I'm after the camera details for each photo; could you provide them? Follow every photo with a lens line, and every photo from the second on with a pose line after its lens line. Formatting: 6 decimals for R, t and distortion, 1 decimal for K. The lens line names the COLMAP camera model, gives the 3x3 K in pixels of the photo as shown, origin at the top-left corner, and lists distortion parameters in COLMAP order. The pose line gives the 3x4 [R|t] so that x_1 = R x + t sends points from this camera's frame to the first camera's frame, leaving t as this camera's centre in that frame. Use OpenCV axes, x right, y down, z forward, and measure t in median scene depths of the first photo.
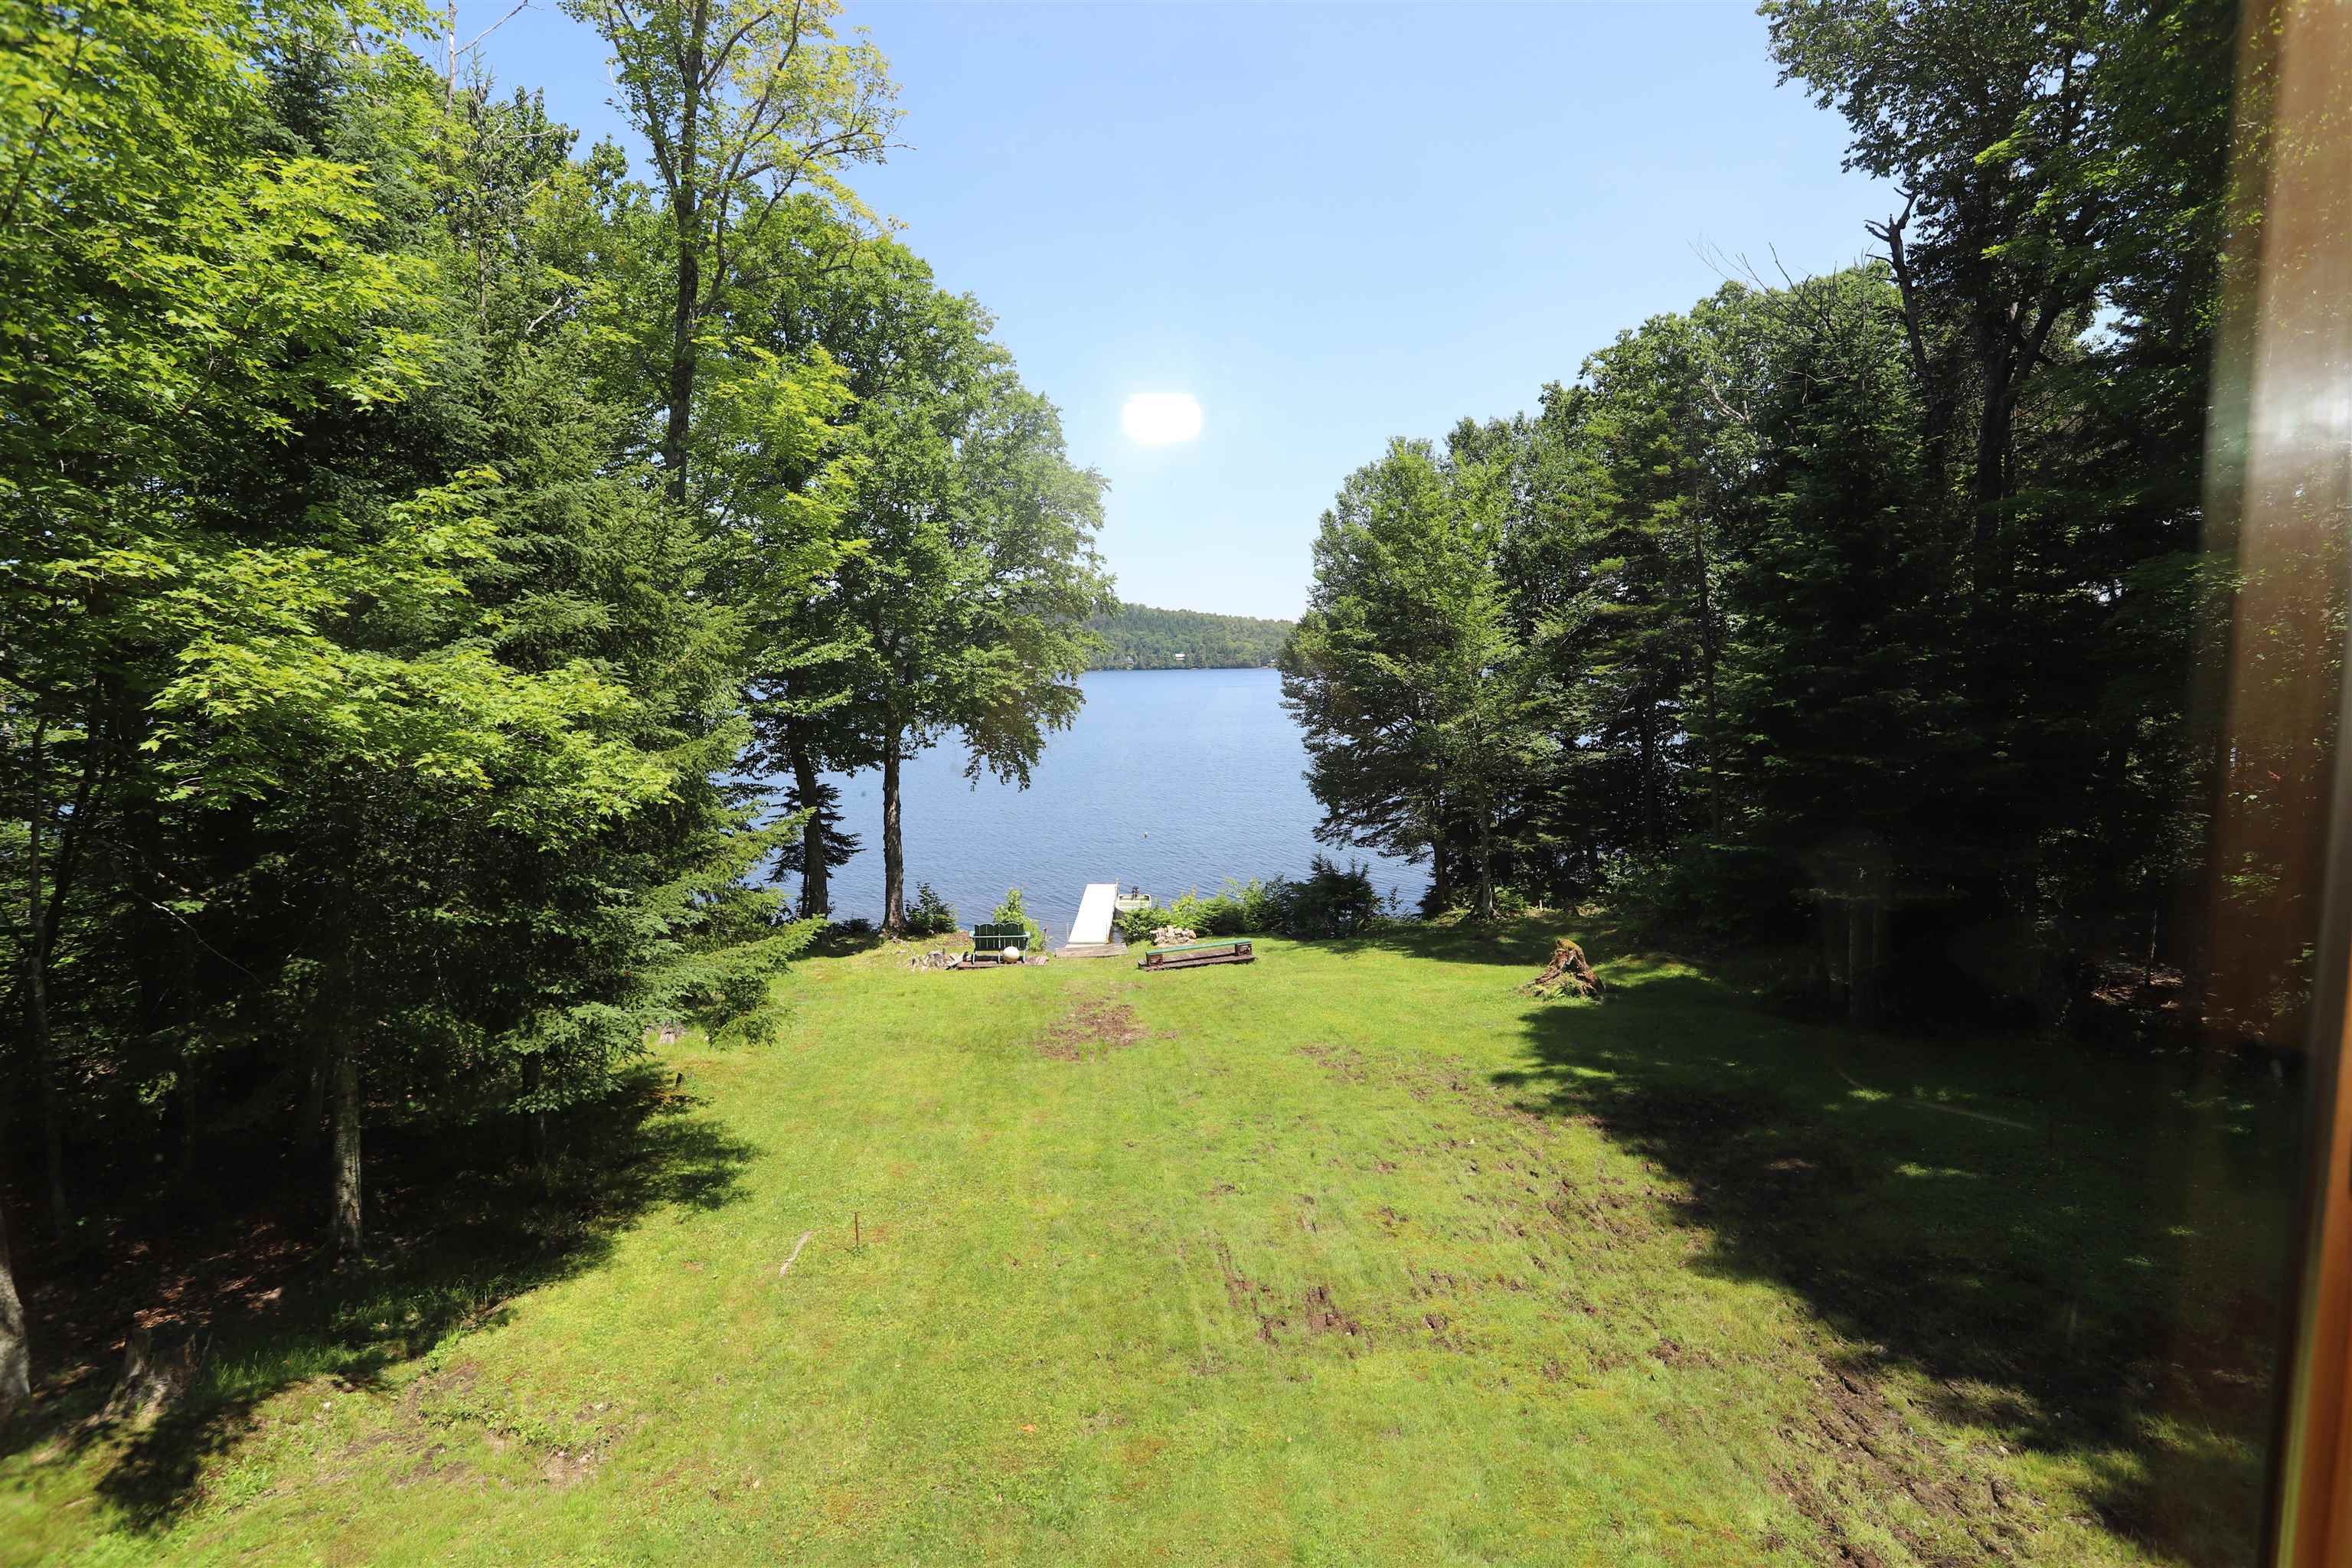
lens RADIAL K [[1135.9, 0, 1170.0], [0, 1135.9, 777.1], [0, 0, 1]] dist [-0.004137, -0.000426]
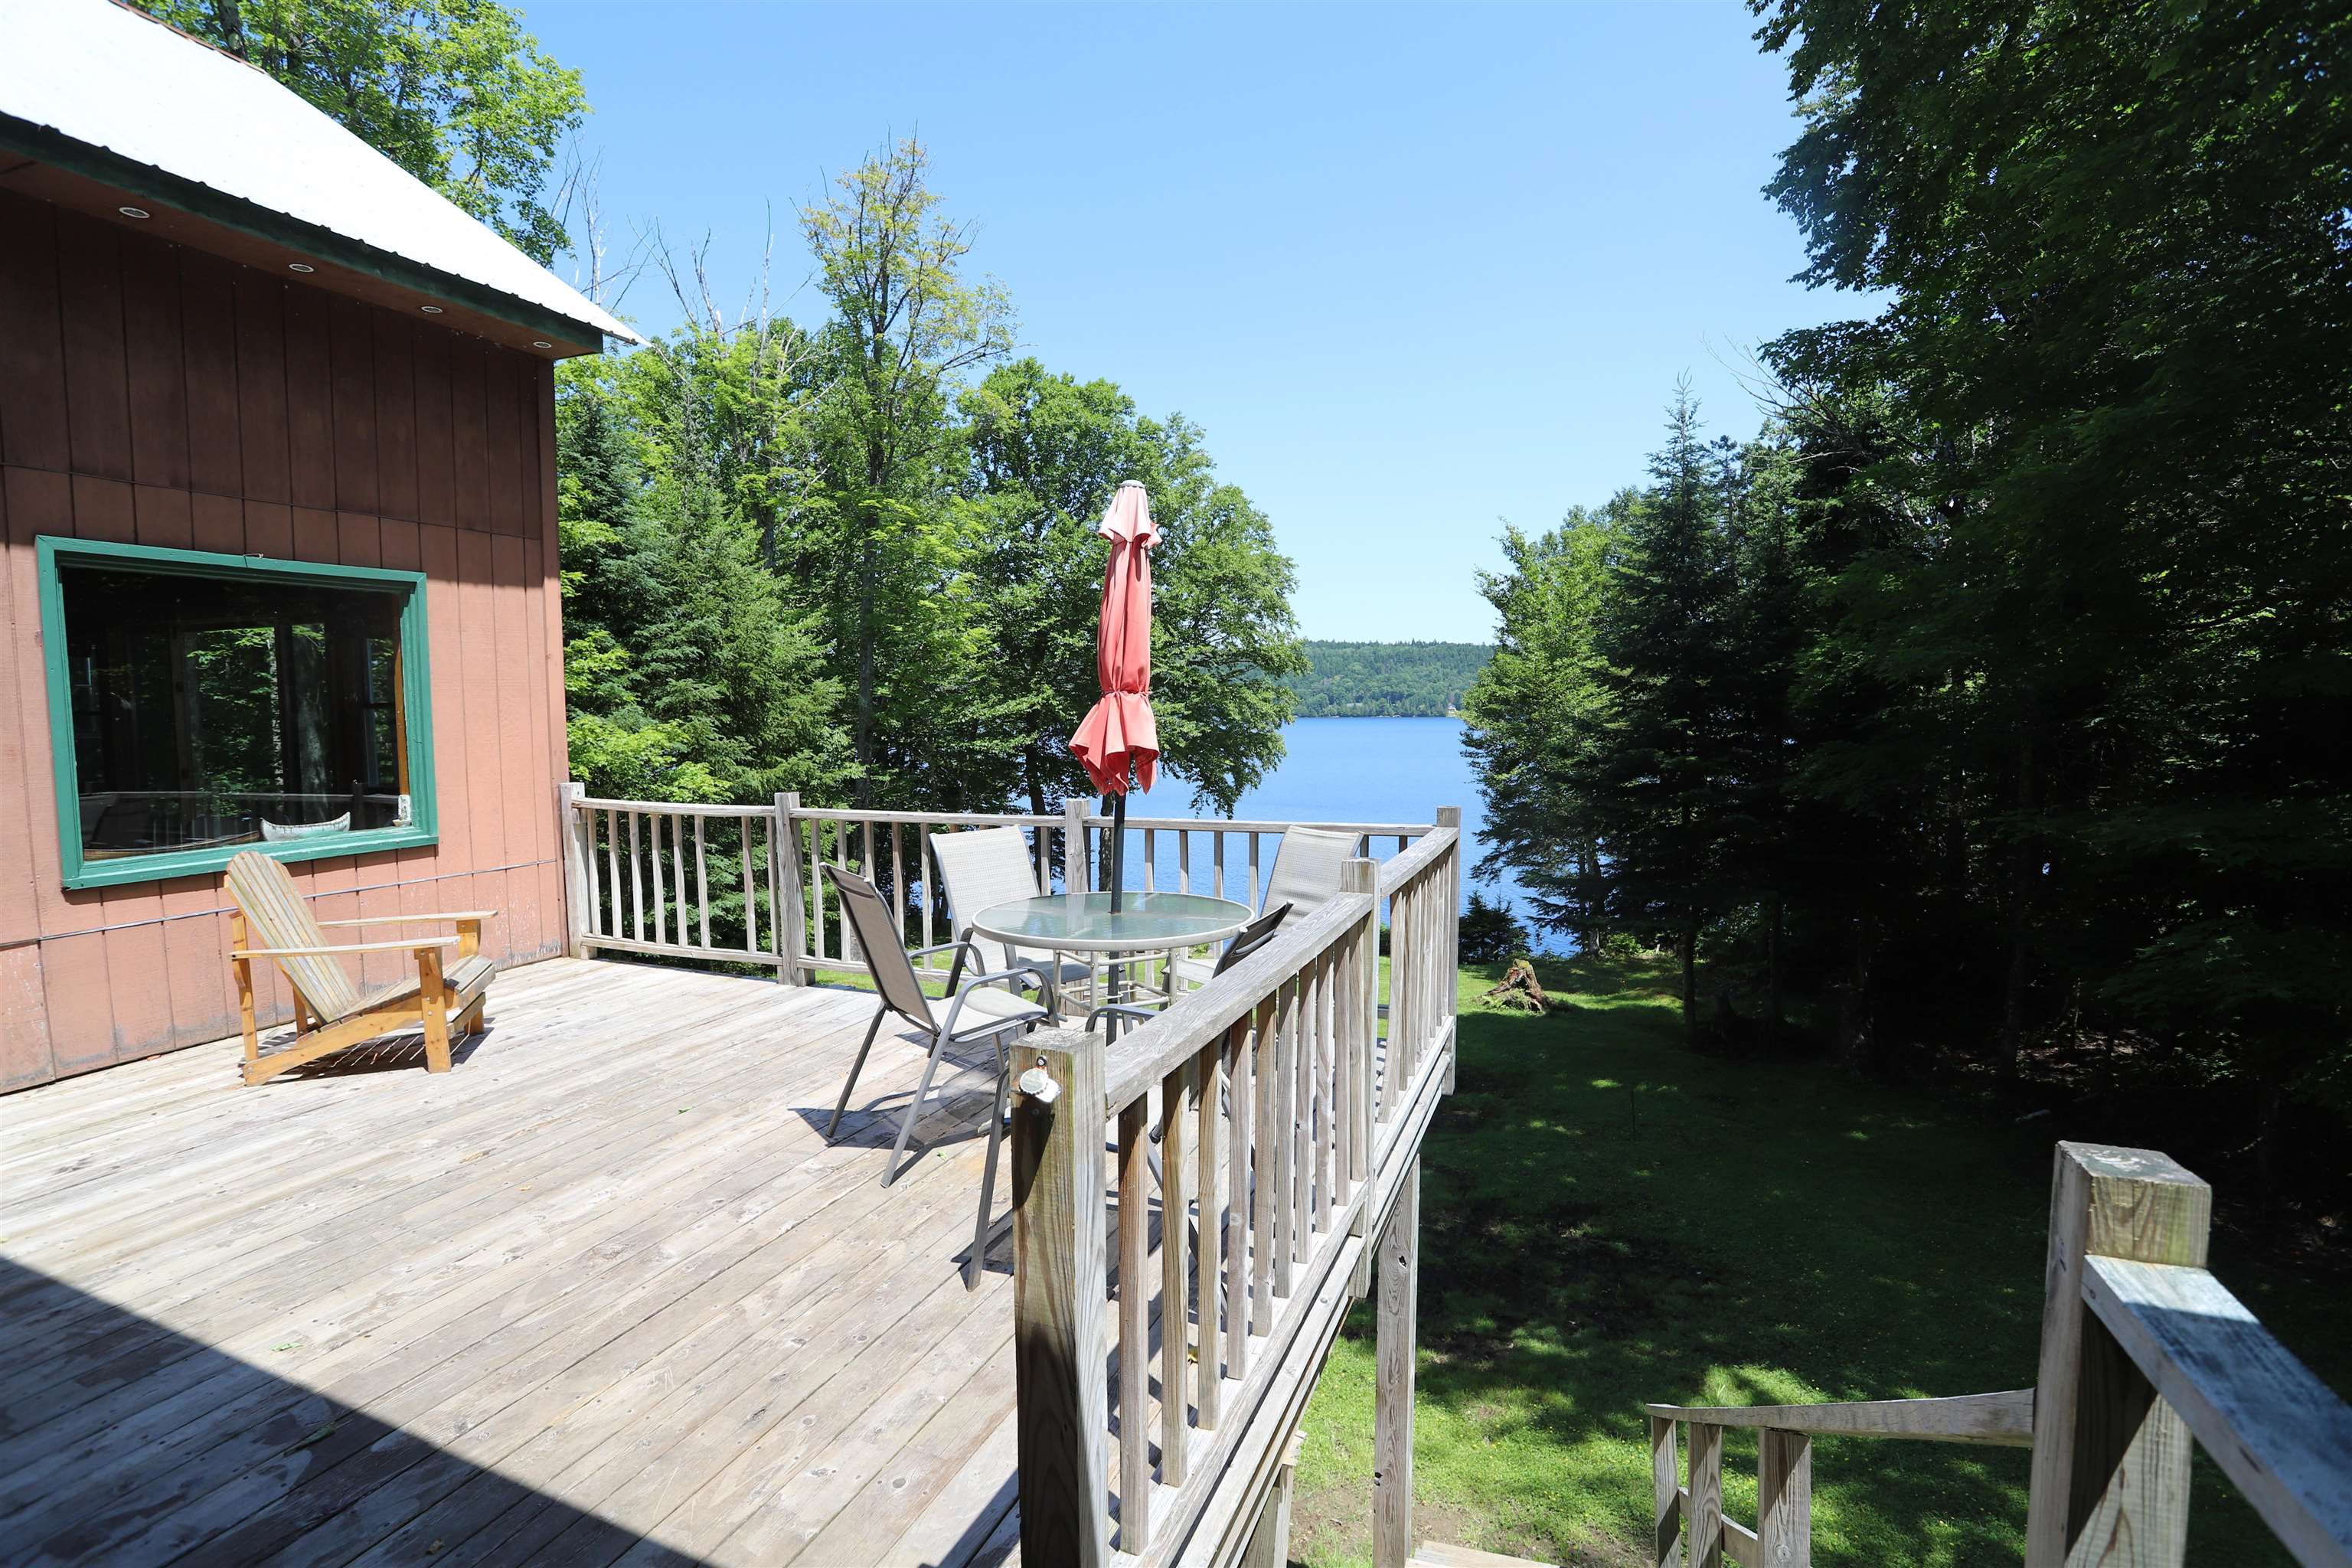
lens RADIAL K [[1135.9, 0, 1183.6], [0, 1135.9, 793.3], [0, 0, 1]] dist [-0.004137, -0.000426]
pose [[0.933031, 0.035970, -0.357994, 0.307573], [-0.044040, 0.998926, -0.014412, 0.003584], [0.357091, 0.029213, 0.933613, -0.146402]]
